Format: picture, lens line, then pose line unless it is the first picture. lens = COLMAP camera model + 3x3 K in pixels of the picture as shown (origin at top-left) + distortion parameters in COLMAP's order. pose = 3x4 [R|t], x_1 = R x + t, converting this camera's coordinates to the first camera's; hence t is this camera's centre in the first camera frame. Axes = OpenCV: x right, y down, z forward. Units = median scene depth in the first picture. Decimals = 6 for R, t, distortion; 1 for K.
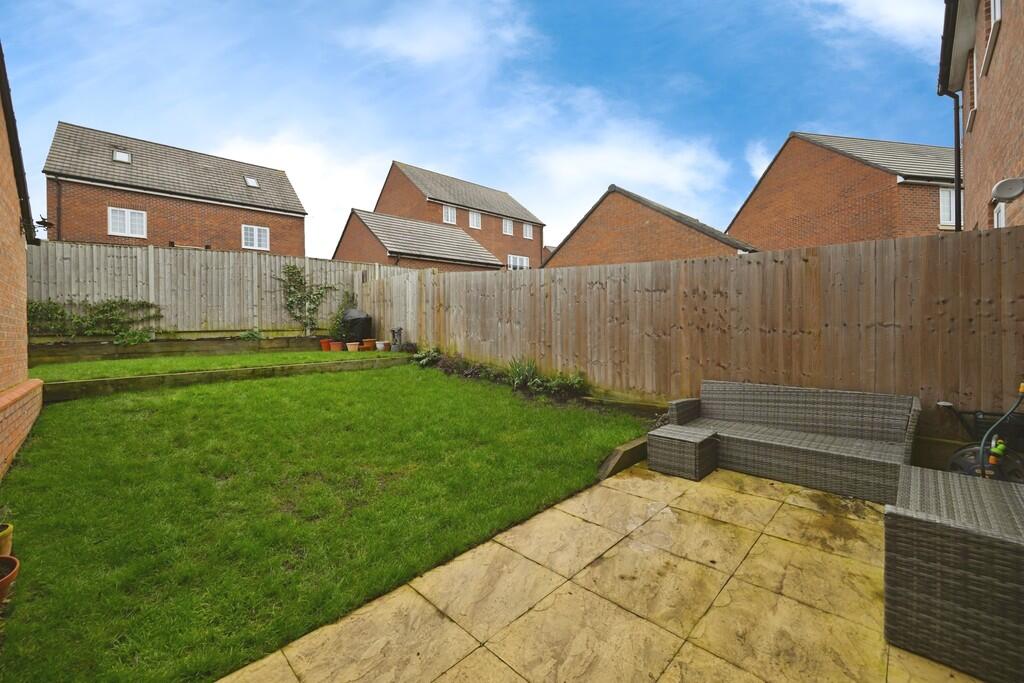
lens RADIAL K [[404.6, 0, 503.5], [0, 404.6, 321.5], [0, 0, 1]] dist [-0.001026, -0.000246]
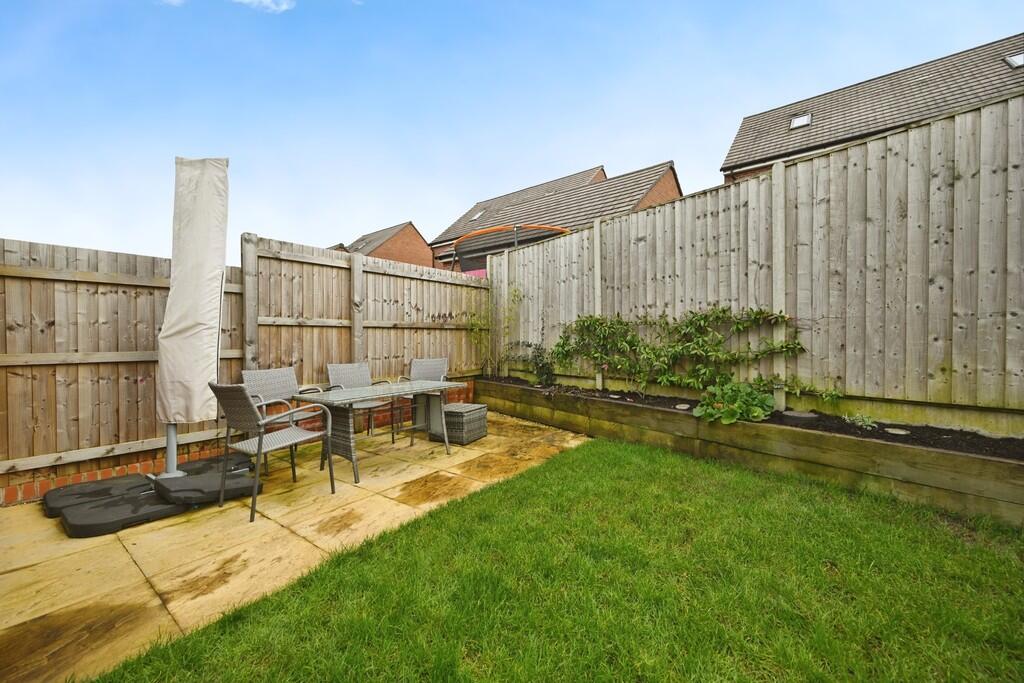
lens RADIAL K [[404.6, 0, 506.1], [0, 404.6, 342.2], [0, 0, 1]] dist [-0.001026, -0.000246]
pose [[0.148371, 0.034533, -0.988329, -0.533984], [0.023338, 0.998990, 0.038409, -0.040183], [0.988656, -0.028765, 0.147415, 0.694682]]
